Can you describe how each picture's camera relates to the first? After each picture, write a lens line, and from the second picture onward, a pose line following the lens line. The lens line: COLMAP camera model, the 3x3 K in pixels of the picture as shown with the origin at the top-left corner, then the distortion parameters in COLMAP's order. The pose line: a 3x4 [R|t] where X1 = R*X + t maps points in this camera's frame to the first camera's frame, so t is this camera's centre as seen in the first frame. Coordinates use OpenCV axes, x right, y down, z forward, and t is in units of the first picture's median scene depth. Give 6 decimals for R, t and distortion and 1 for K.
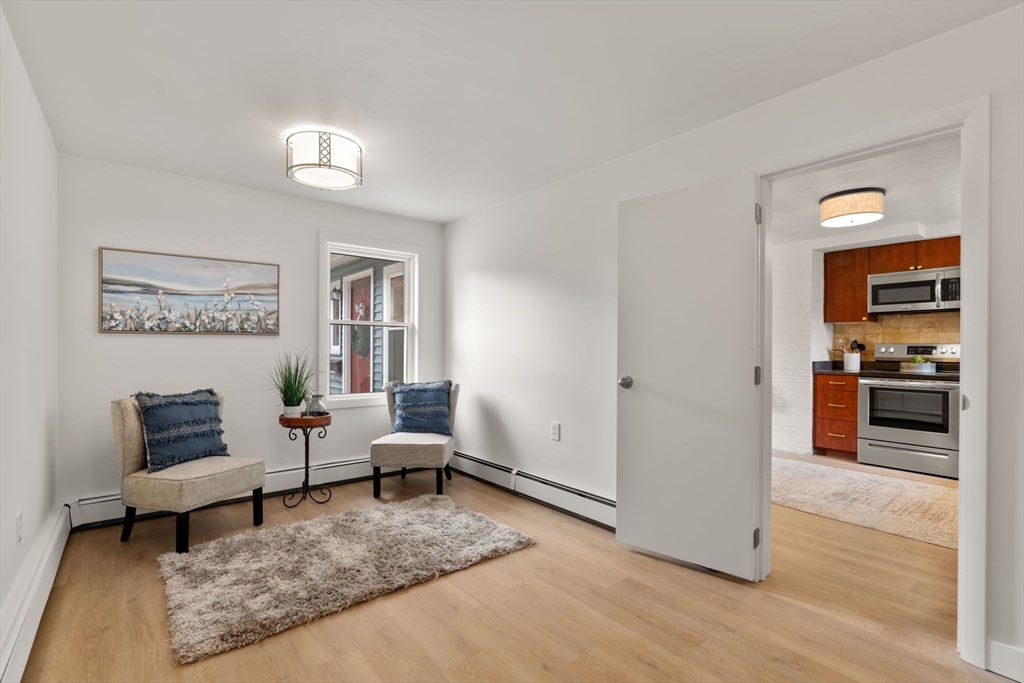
lens RADIAL K [[475.6, 0, 512.6], [0, 475.6, 353.8], [0, 0, 1]] dist [0.000311, 0.000073]
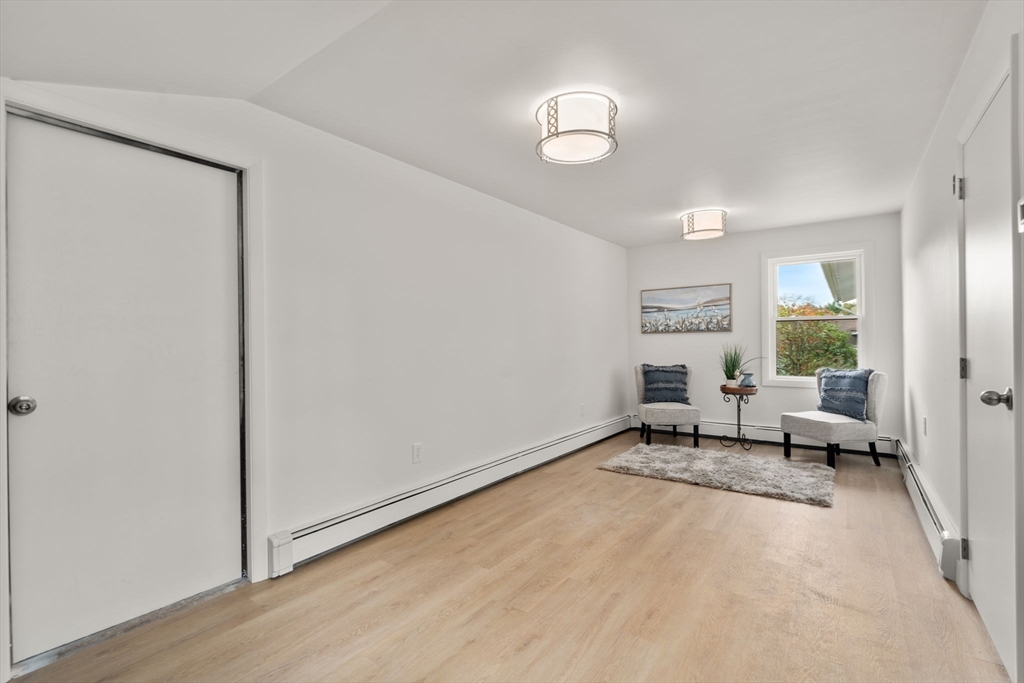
lens RADIAL K [[468.2, 0, 504.8], [0, 468.2, 345.5], [0, 0, 1]] dist [0.000189, 0.000210]
pose [[0.258676, 0.003615, -0.965957, 0.788115], [0.000984, 0.999991, 0.004006, -0.002095], [0.965964, -0.001987, 0.258671, -0.054705]]
